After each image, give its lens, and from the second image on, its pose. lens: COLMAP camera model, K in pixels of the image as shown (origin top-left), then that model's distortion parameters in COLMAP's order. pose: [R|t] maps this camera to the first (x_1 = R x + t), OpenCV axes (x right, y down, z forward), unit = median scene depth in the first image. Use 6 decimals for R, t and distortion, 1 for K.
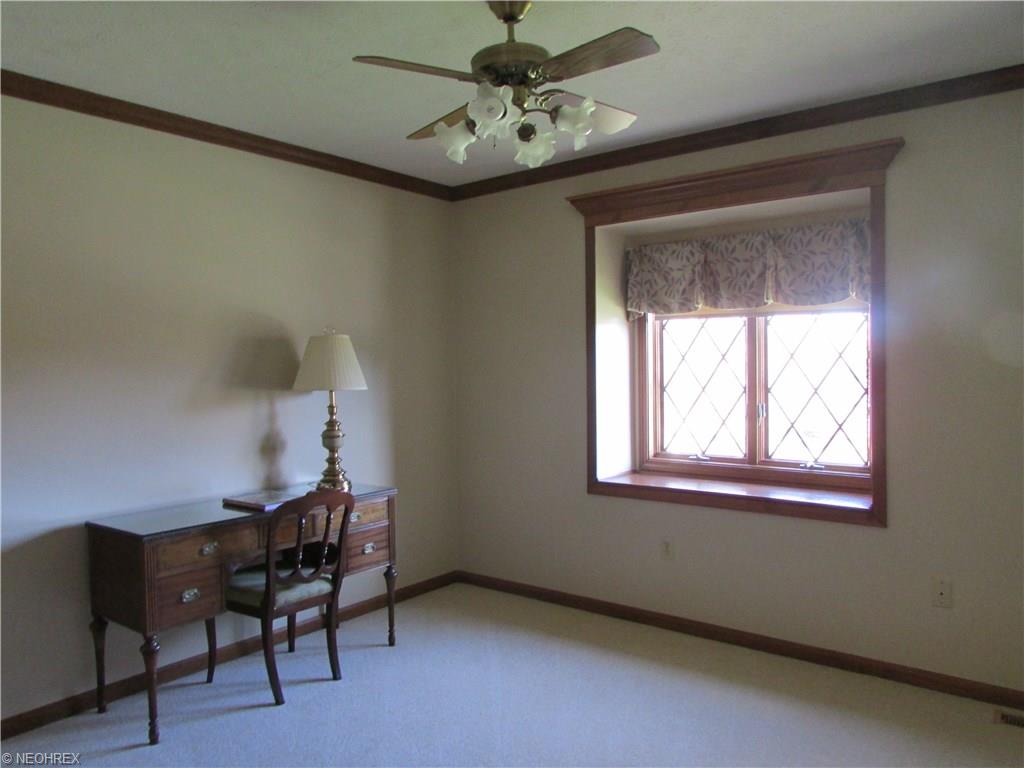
lens RADIAL K [[740.9, 0, 511.9], [0, 740.9, 378.3], [0, 0, 1]] dist [-0.009403, -0.005715]
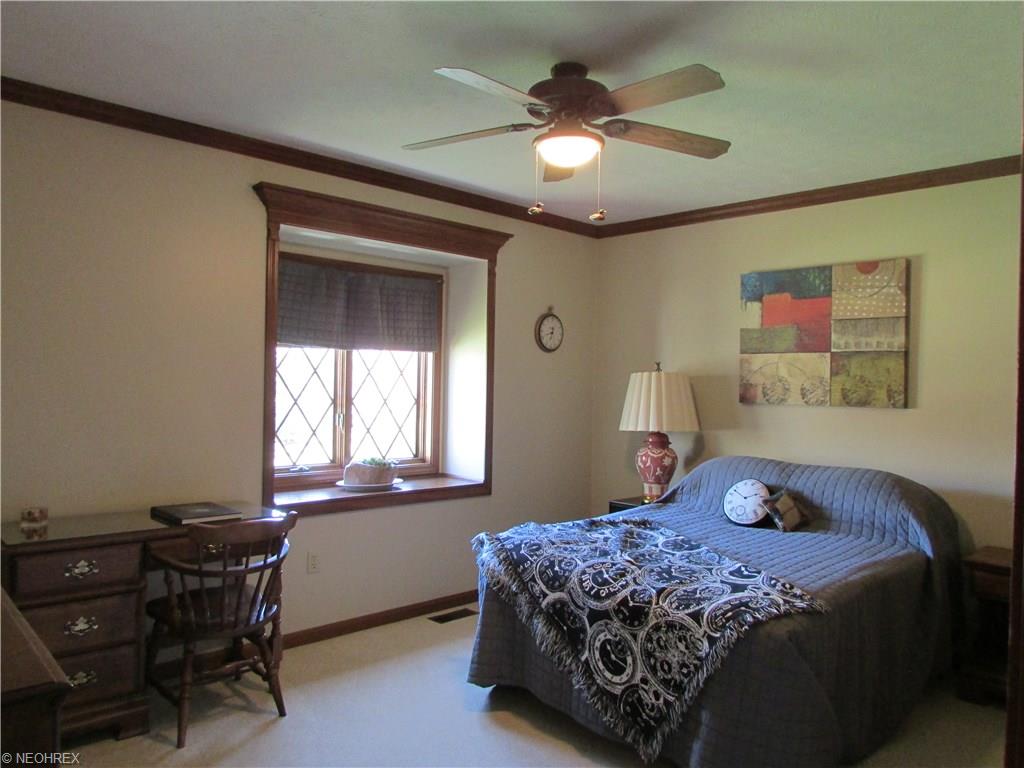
lens RADIAL K [[740.9, 0, 511.9], [0, 740.9, 378.3], [0, 0, 1]] dist [-0.009403, -0.005715]
pose [[0.145782, 0.018061, 0.989152, -0.793907], [-0.009796, 0.999811, -0.016812, -0.003134], [-0.989268, -0.007239, 0.145931, 0.628230]]
